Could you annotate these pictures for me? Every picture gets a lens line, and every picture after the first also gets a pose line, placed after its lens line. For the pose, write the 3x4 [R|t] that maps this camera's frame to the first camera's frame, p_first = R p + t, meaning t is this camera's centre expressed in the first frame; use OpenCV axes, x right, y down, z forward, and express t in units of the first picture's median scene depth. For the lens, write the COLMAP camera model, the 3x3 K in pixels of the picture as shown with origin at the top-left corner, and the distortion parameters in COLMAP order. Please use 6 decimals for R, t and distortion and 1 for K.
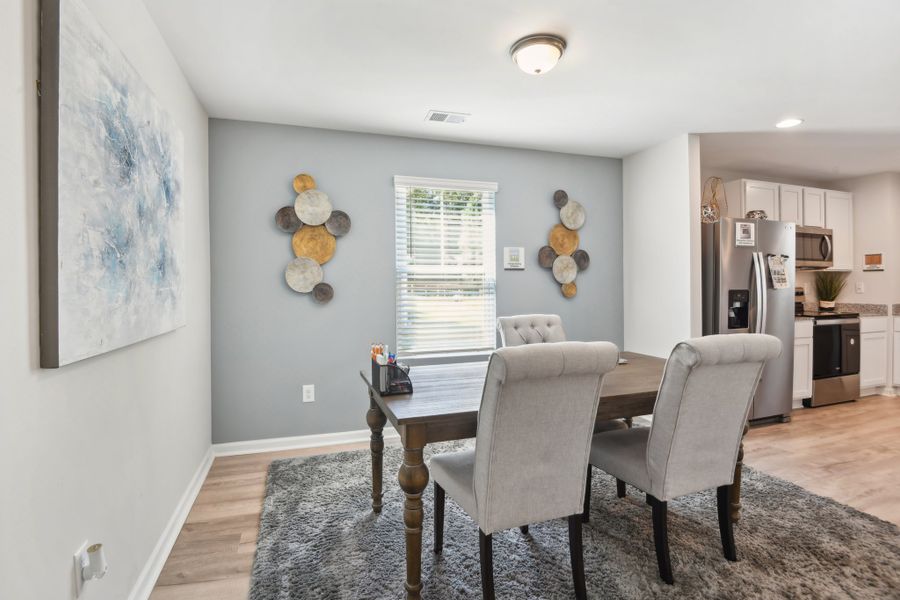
lens RADIAL K [[445.3, 0, 446.5], [0, 445.3, 290.1], [0, 0, 1]] dist [-0.020669, -0.000890]
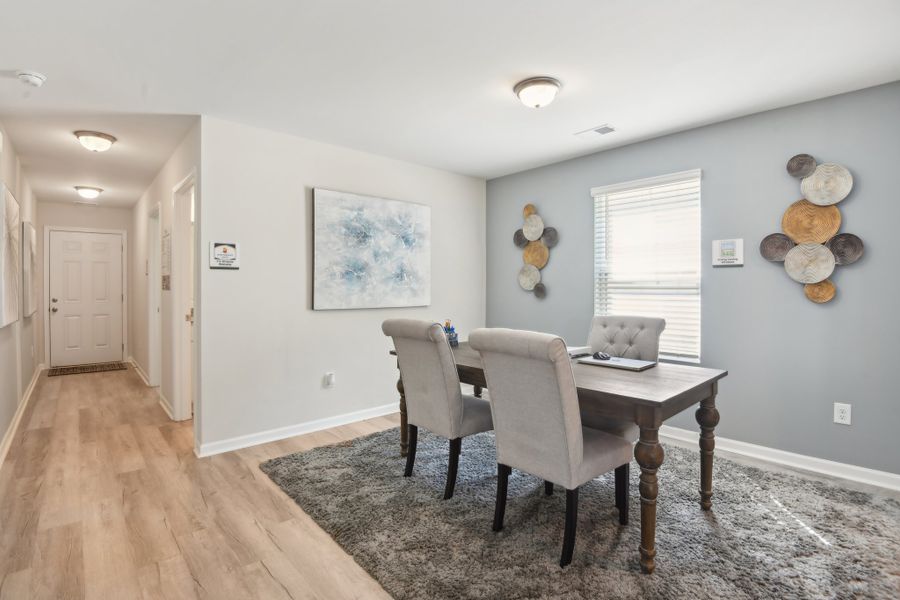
lens RADIAL K [[423.4, 0, 446.8], [0, 423.4, 288.4], [0, 0, 1]] dist [0.000665, -0.021144]
pose [[0.392038, 0.011058, -0.919883, 0.684455], [-0.005022, 0.999939, 0.009881, -0.009855], [0.919935, 0.000746, 0.392069, 0.208744]]
